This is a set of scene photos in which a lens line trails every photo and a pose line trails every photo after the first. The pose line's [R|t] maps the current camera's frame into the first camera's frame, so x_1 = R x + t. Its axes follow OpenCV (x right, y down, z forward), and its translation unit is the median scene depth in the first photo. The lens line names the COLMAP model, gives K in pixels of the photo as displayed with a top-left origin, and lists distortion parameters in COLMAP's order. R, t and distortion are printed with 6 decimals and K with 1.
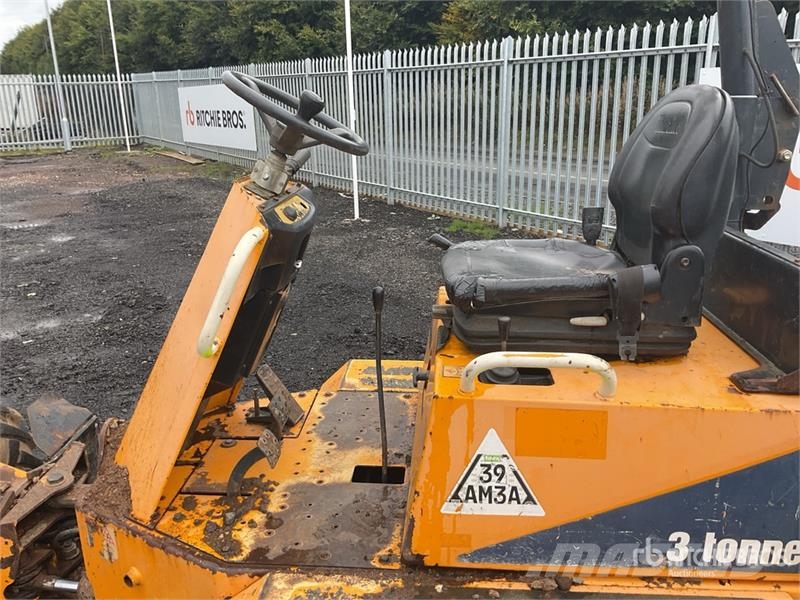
lens RADIAL K [[657.2, 0, 398.2], [0, 657.2, 300.0], [0, 0, 1]] dist [0.123569, -0.247190]
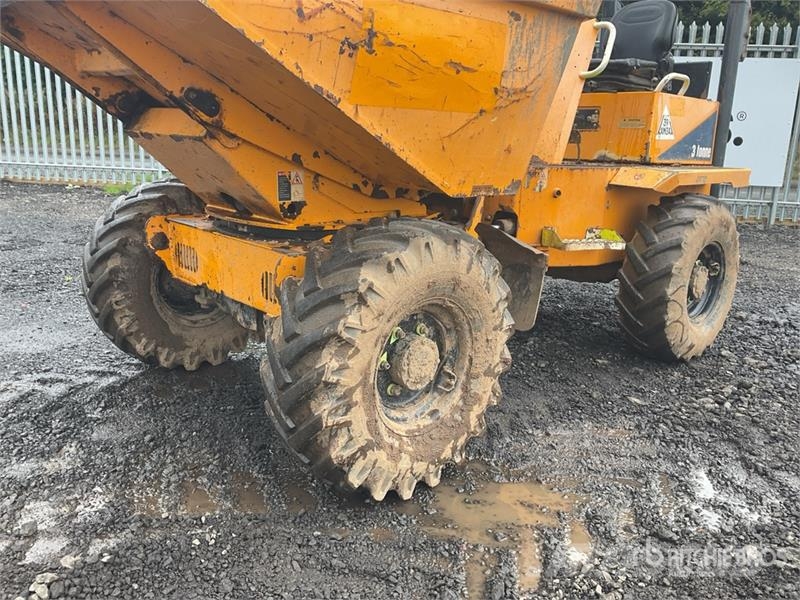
lens RADIAL K [[657.2, 0, 398.2], [0, 657.2, 300.0], [0, 0, 1]] dist [0.123569, -0.247190]
pose [[0.684092, -0.139834, 0.715867, -1.690622], [0.170114, 0.984973, 0.029836, 0.449178], [-0.709281, 0.101368, 0.697599, -0.037946]]
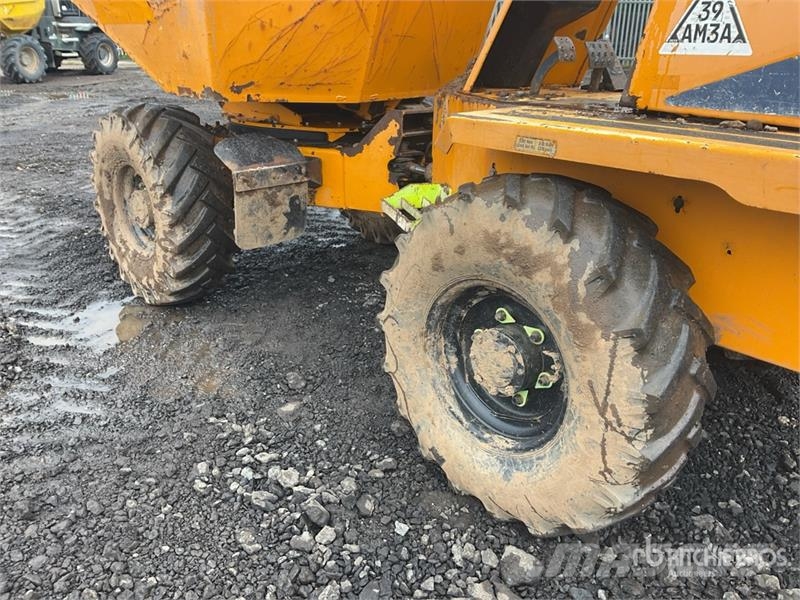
lens RADIAL K [[658.2, 0, 401.0], [0, 658.2, 296.2], [0, 0, 1]] dist [0.095070, -0.168424]
pose [[0.732837, 0.271731, -0.623789, 0.362299], [-0.228691, 0.961824, 0.150314, 0.416764], [0.640820, 0.032499, 0.767003, -0.087402]]
